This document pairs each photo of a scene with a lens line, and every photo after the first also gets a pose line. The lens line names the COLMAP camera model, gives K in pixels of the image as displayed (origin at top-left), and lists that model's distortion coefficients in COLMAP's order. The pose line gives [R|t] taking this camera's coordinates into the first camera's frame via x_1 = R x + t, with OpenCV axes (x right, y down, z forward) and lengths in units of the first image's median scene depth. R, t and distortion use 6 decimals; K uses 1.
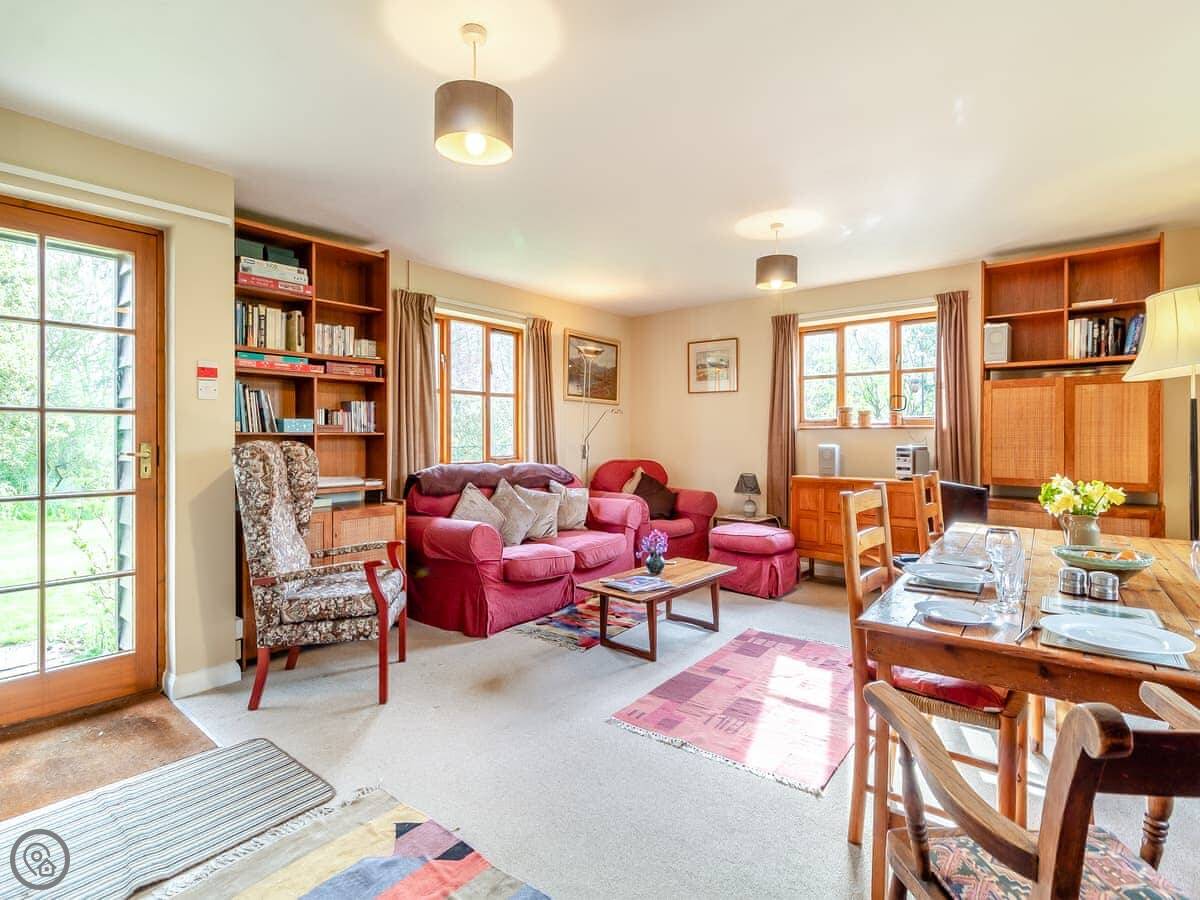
lens RADIAL K [[611.5, 0, 600.0], [0, 611.5, 450.0], [0, 0, 1]] dist [0.001014, 0.000364]
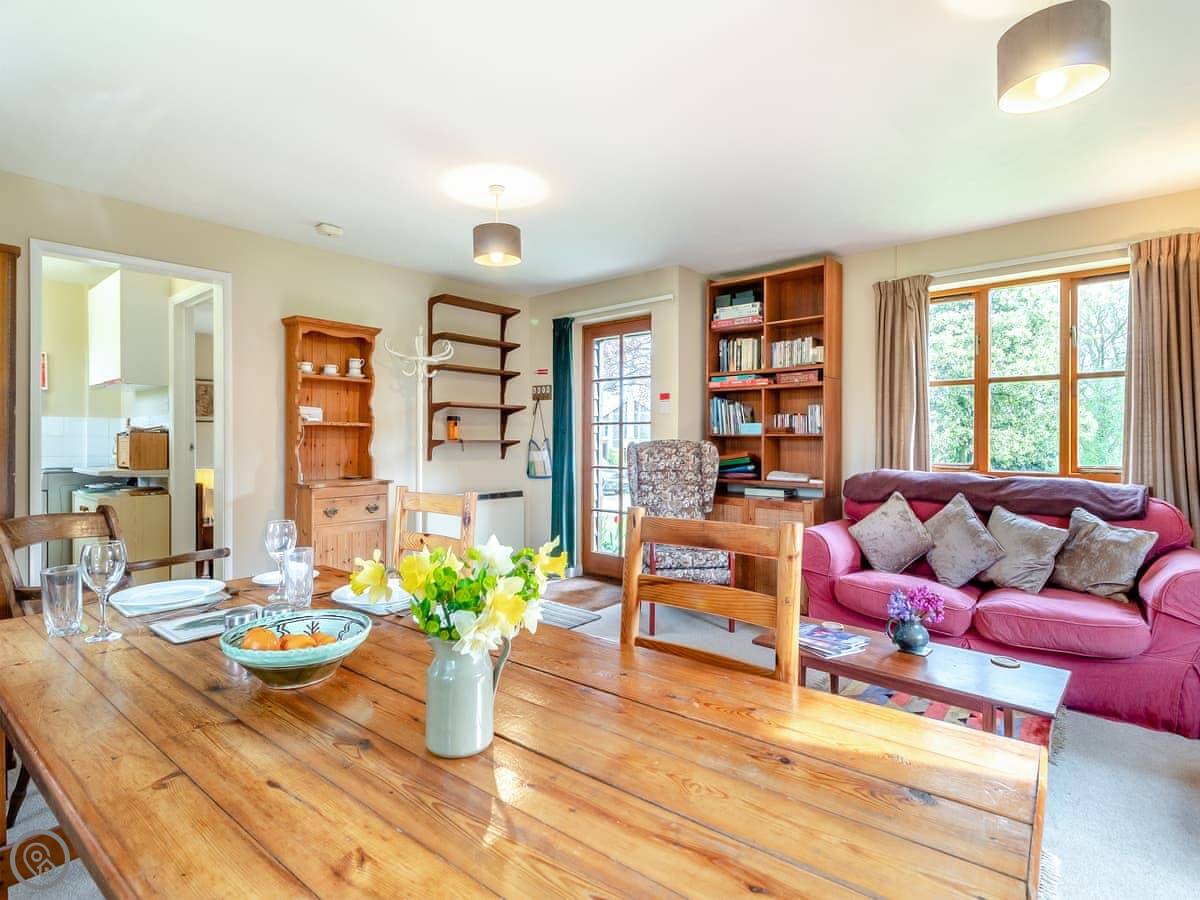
lens RADIAL K [[611.5, 0, 600.0], [0, 611.5, 450.0], [0, 0, 1]] dist [0.001014, 0.000364]
pose [[-0.051621, 0.016393, -0.998532, 0.401886], [-0.030410, 0.999376, 0.017979, -0.004423], [0.998204, 0.031294, -0.051091, 0.389979]]
